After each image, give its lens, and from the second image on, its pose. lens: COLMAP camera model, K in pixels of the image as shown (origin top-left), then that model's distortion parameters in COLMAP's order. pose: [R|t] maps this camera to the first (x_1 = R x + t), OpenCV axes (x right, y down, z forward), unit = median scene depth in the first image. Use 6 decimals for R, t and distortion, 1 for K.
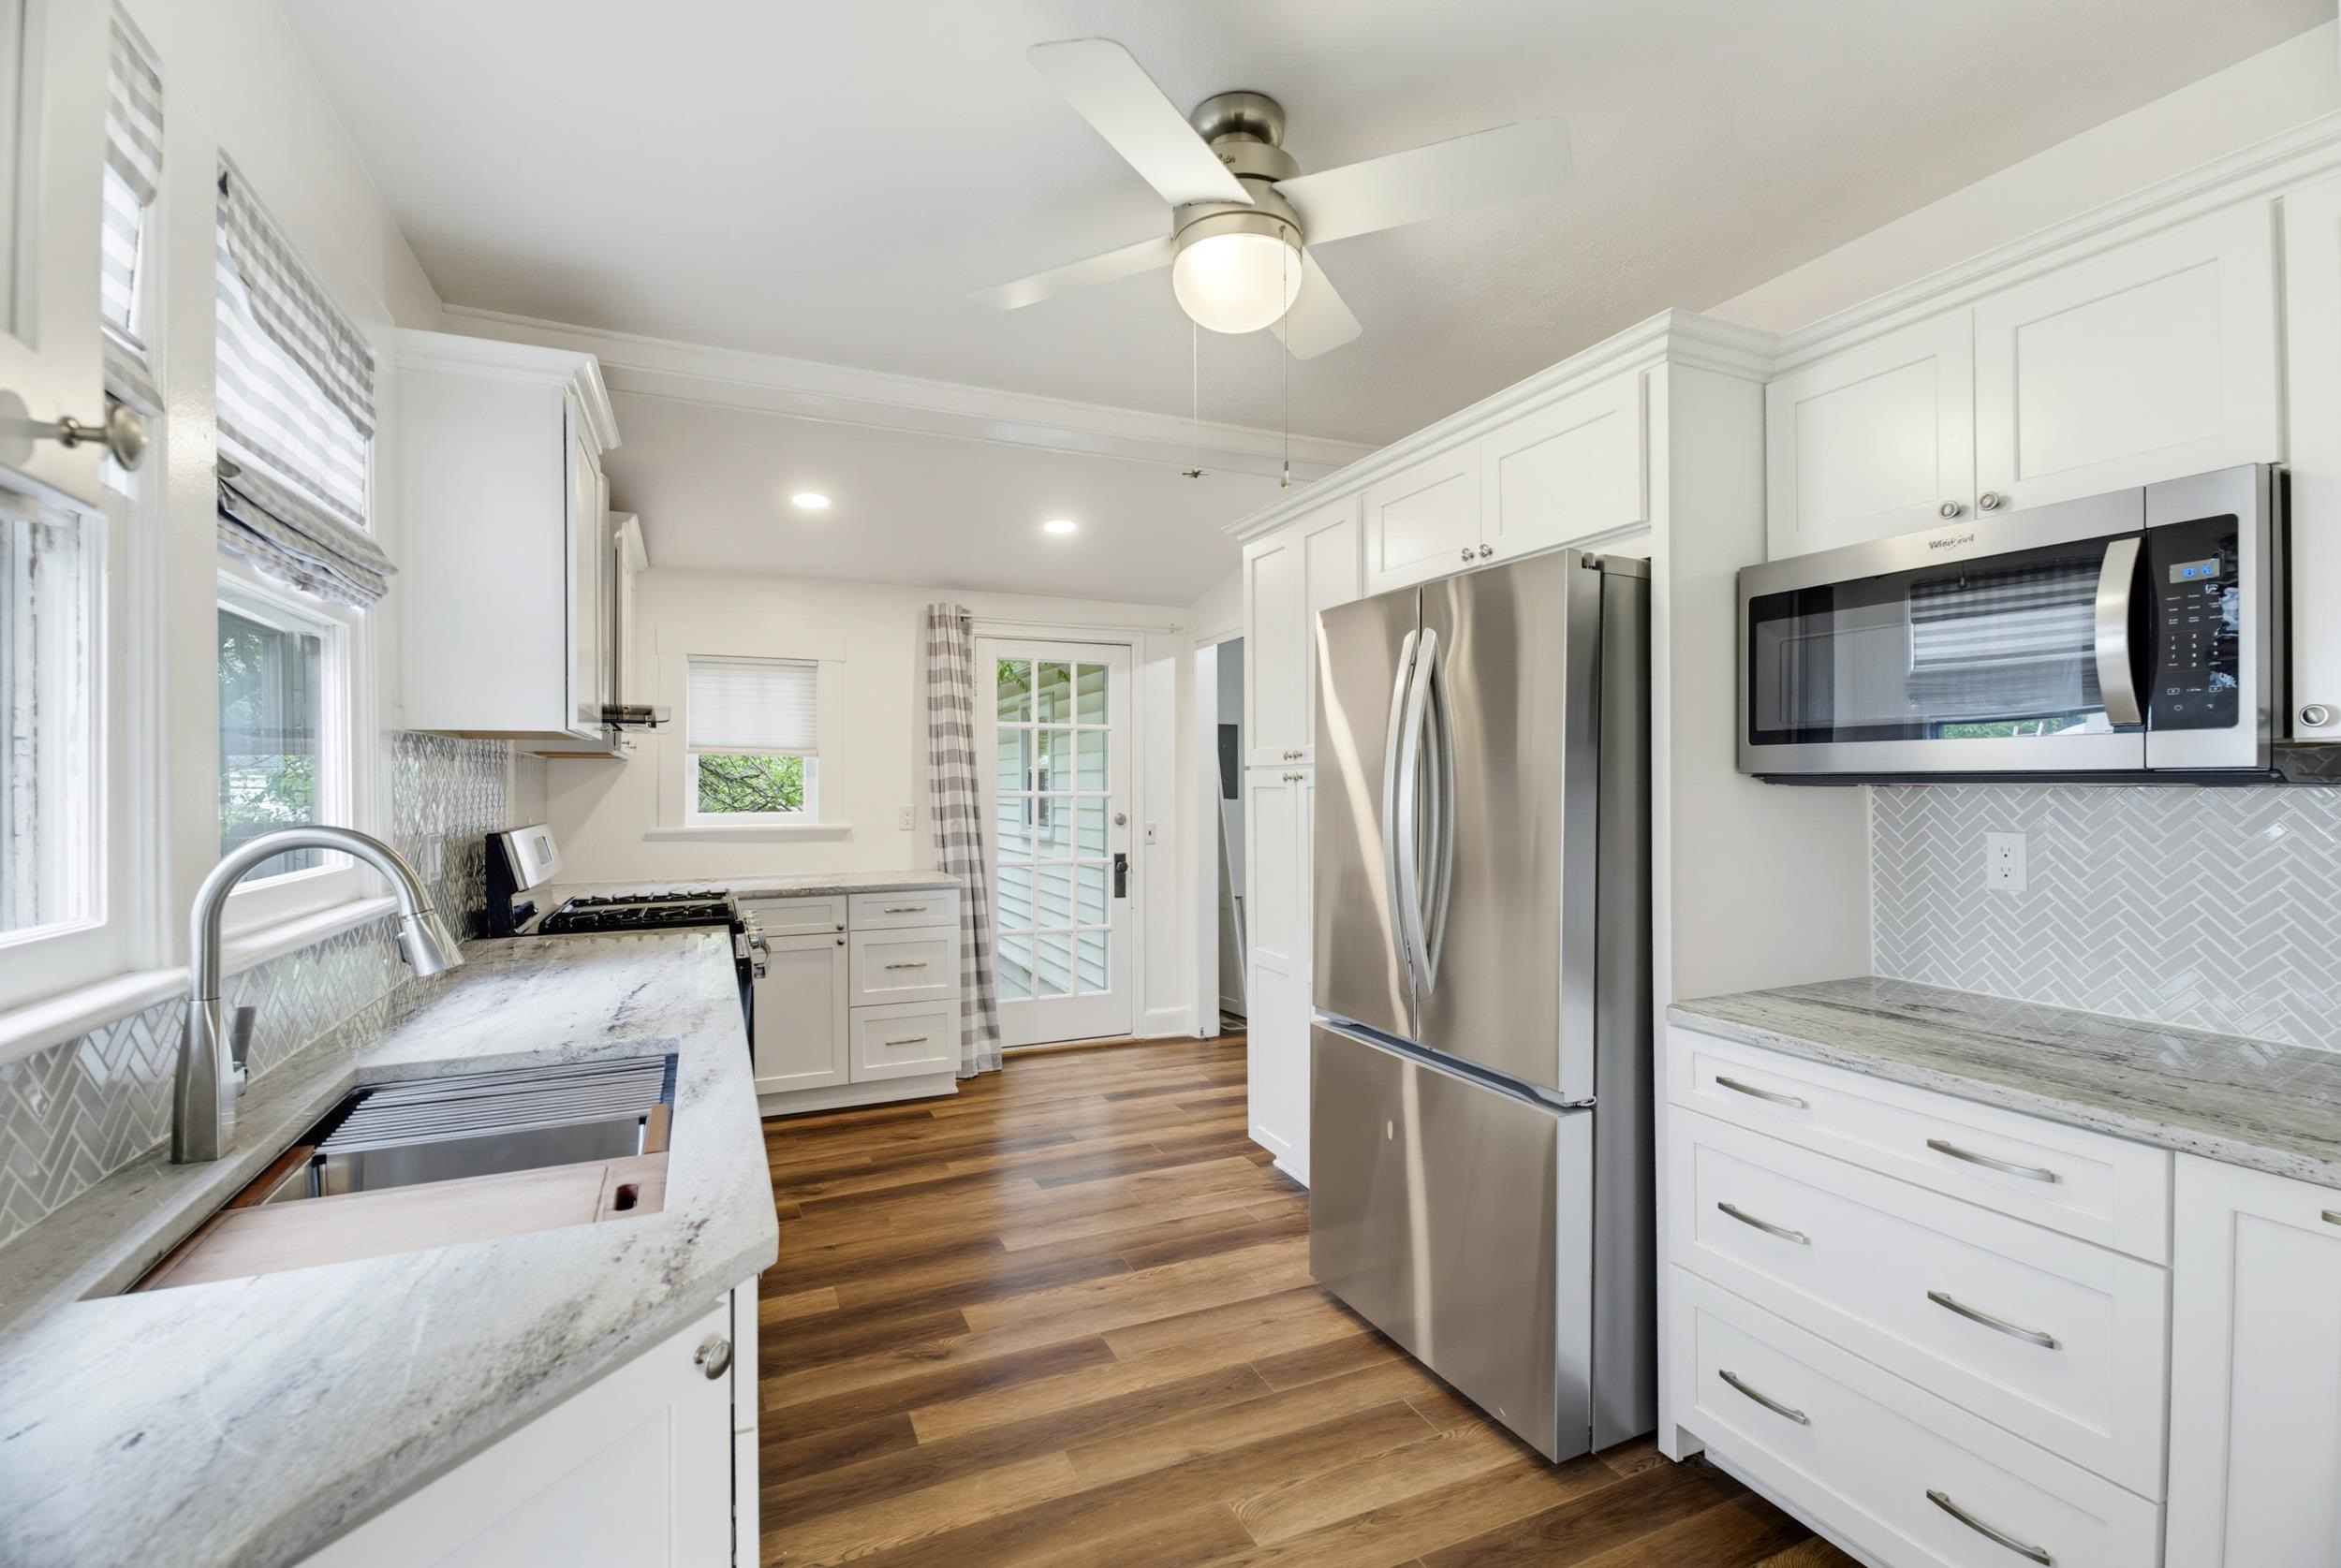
lens RADIAL K [[1013.3, 0, 1170.5], [0, 1013.3, 784.0], [0, 0, 1]] dist [0.003456, 0.000211]
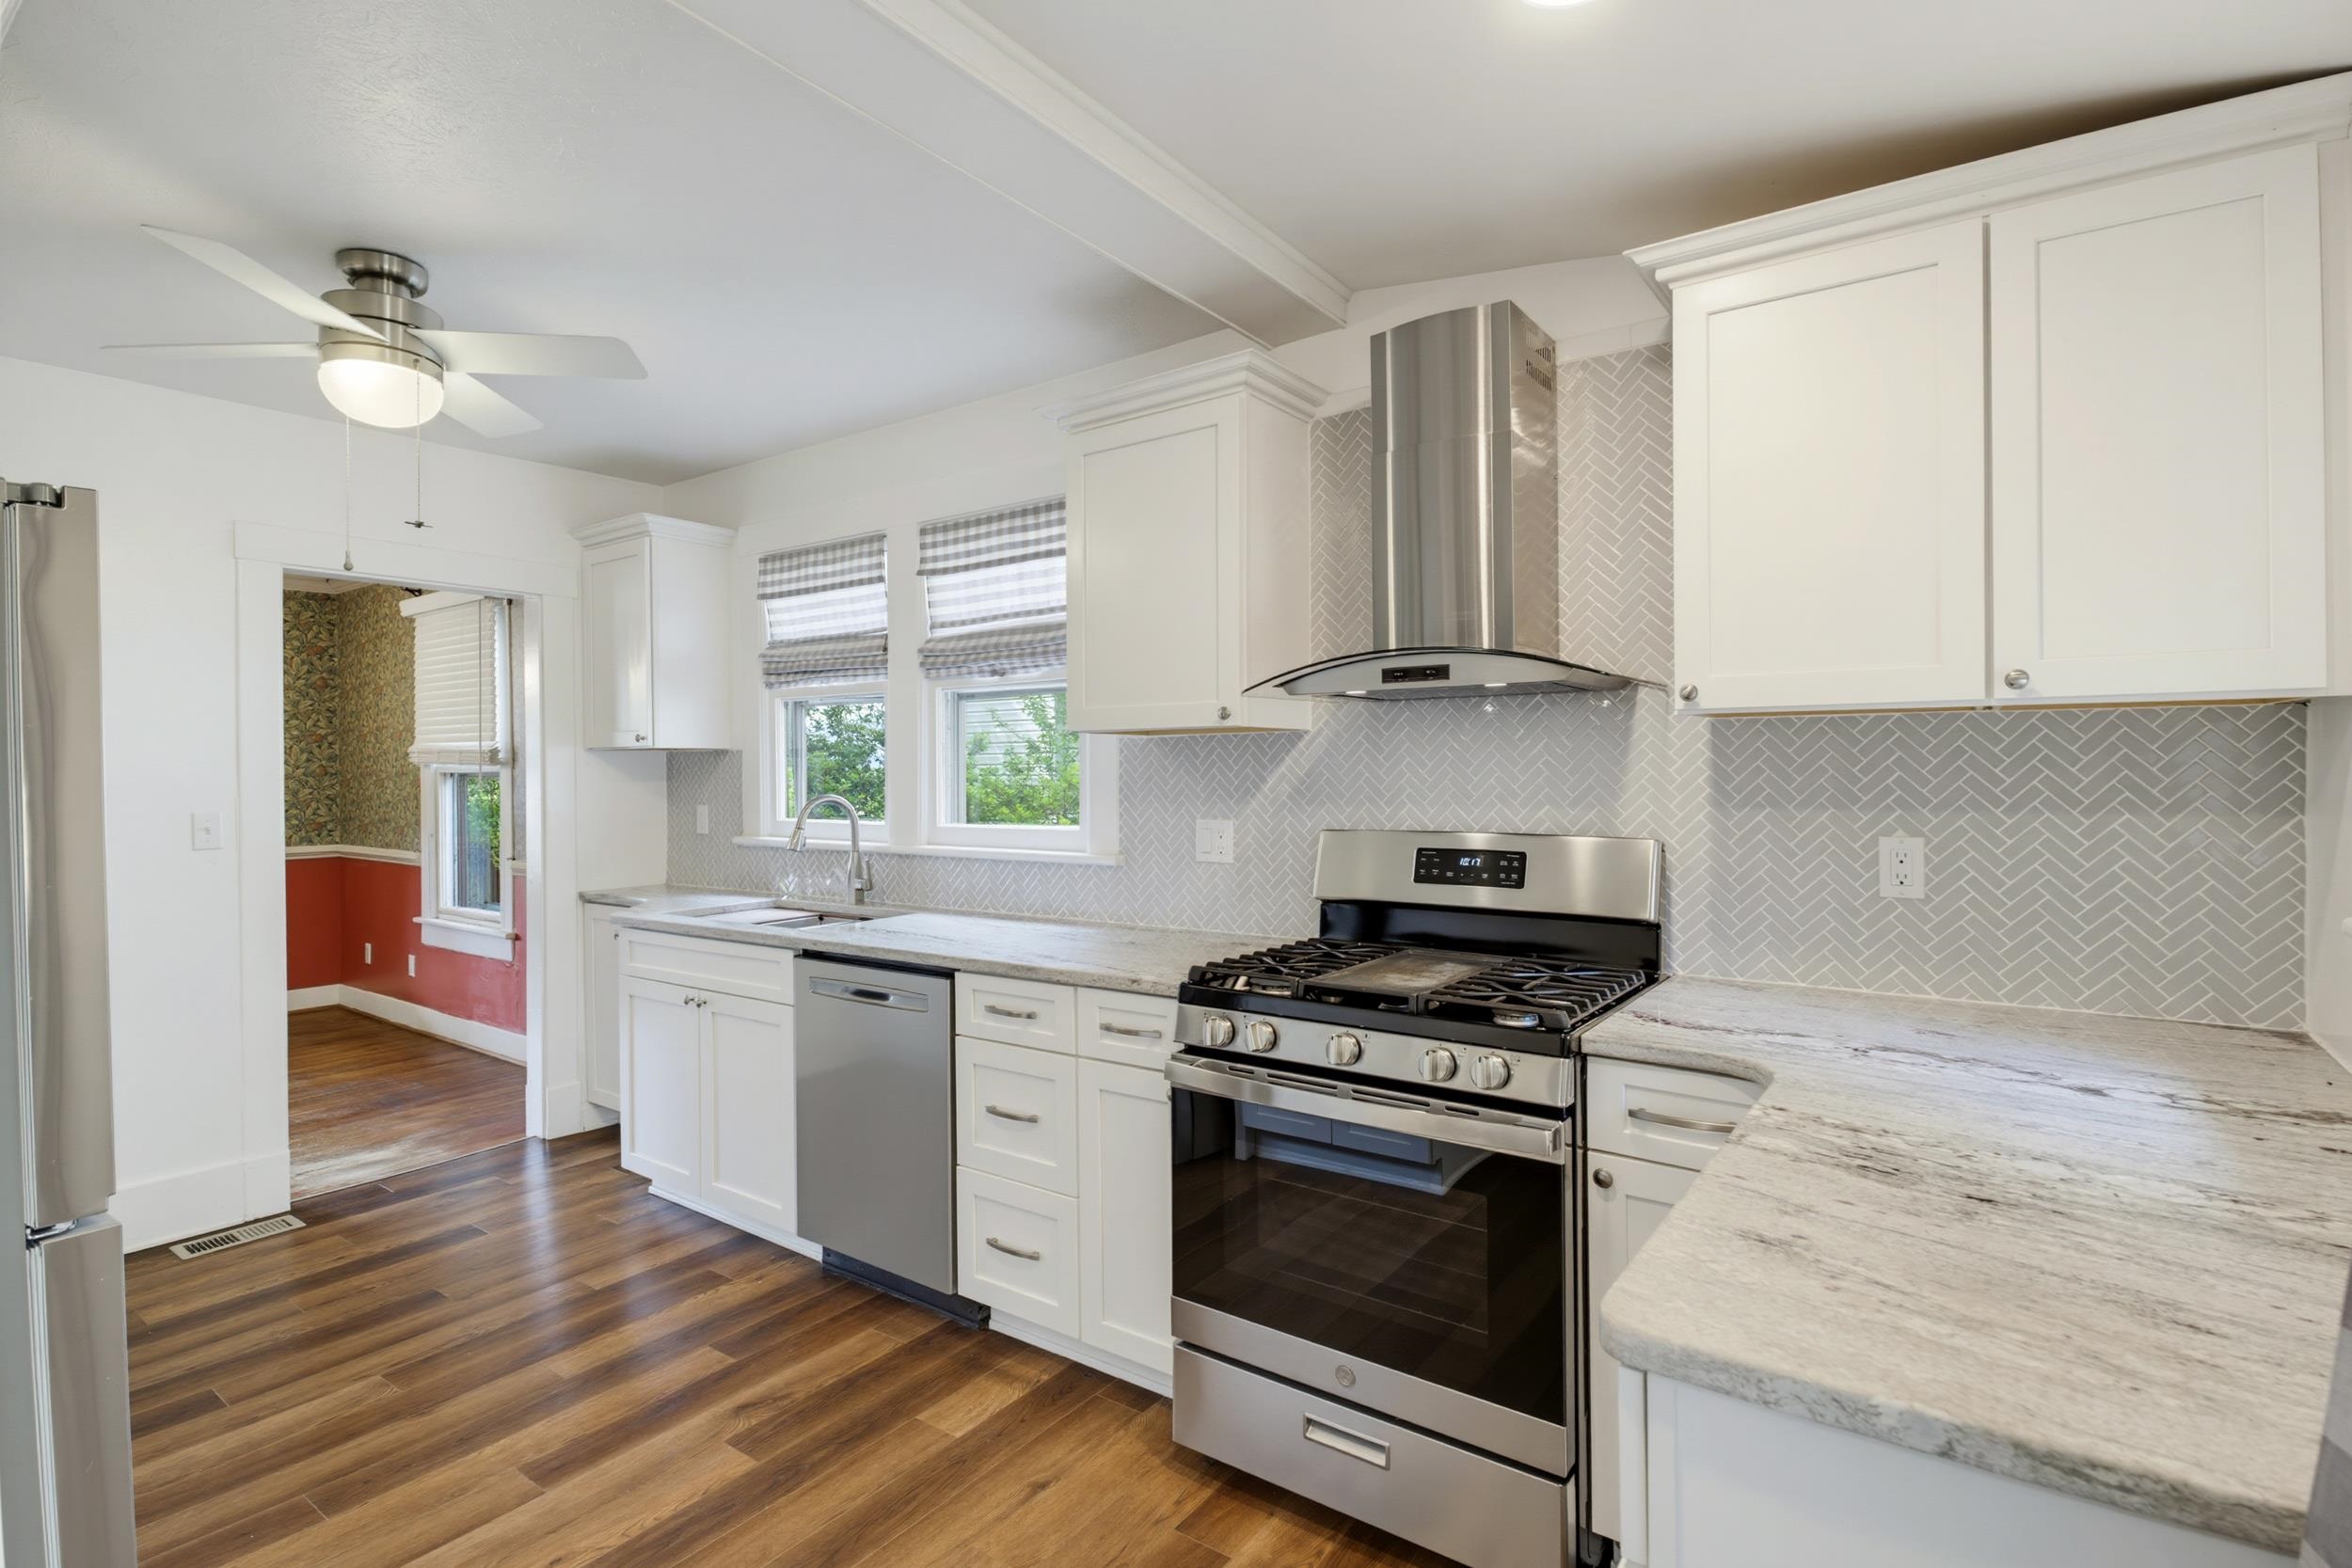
lens RADIAL K [[1039.2, 0, 1176.0], [0, 1039.2, 784.0], [0, 0, 1]] dist [-0.000051, -0.000283]
pose [[-0.855756, 0.013382, -0.517206, -0.084901], [0.011141, 0.999910, 0.007437, -0.011265], [0.517259, 0.000602, -0.855828, 2.102904]]
